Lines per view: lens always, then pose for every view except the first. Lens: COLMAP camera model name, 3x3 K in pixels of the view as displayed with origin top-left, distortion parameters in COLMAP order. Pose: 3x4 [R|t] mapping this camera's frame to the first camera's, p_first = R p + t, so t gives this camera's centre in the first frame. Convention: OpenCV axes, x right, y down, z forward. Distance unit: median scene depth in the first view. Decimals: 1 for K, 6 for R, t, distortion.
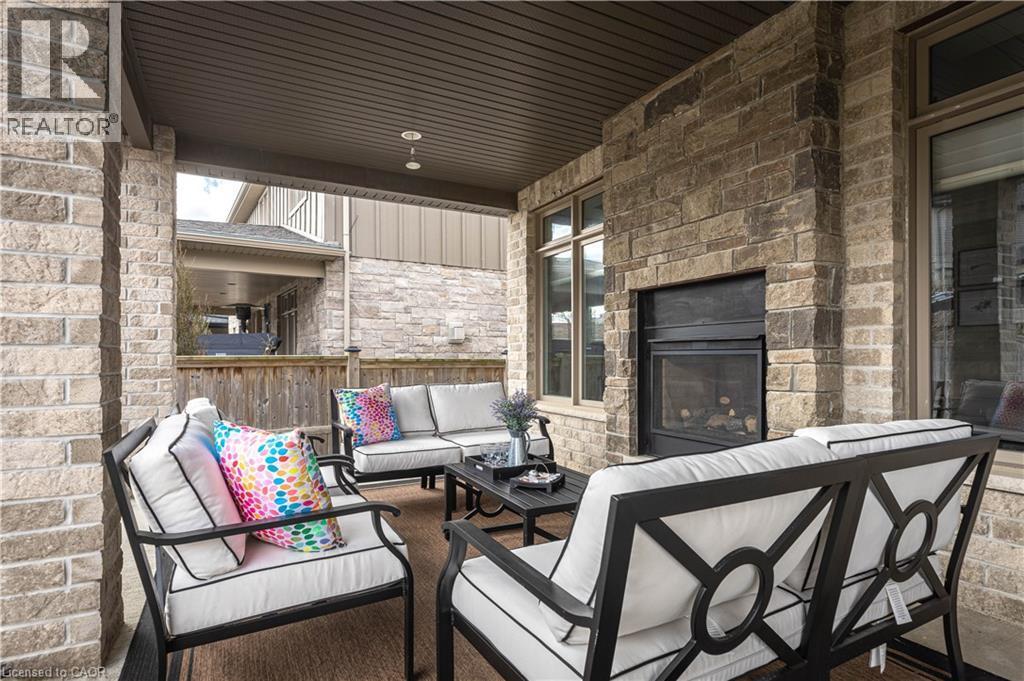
lens RADIAL K [[532.3, 0, 512.3], [0, 532.3, 355.4], [0, 0, 1]] dist [0.001126, 0.000045]
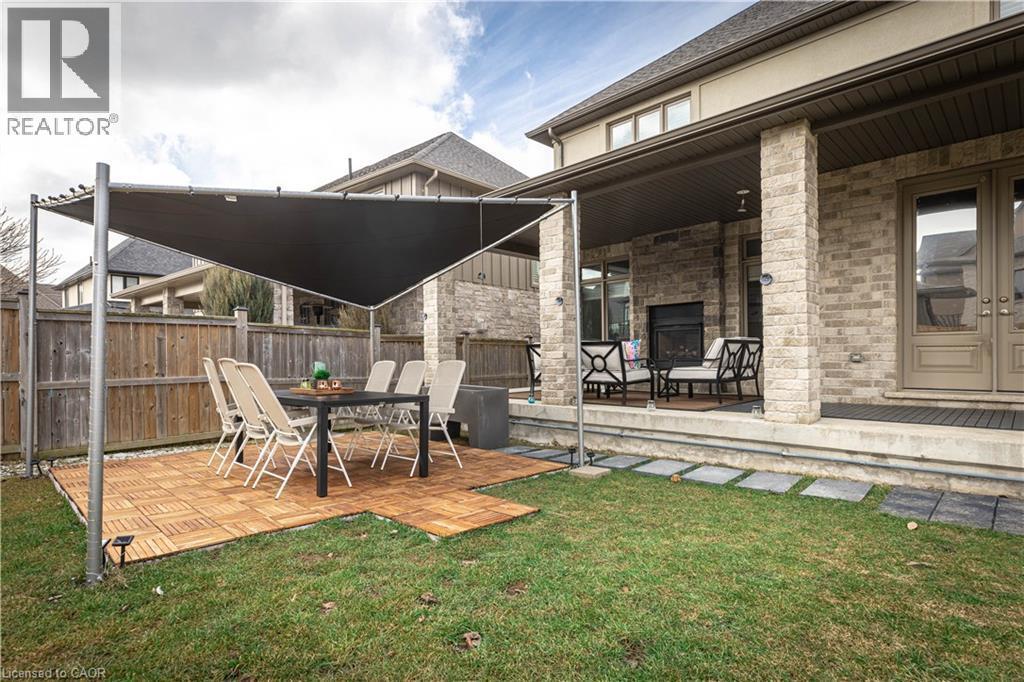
lens RADIAL K [[532.3, 0, 512.3], [0, 532.3, 355.9], [0, 0, 1]] dist [0.001126, 0.000045]
pose [[0.950990, -0.007815, 0.309122, -1.467799], [0.008314, 0.999965, -0.000295, 0.141570], [-0.309109, 0.002850, 0.951022, -1.535283]]
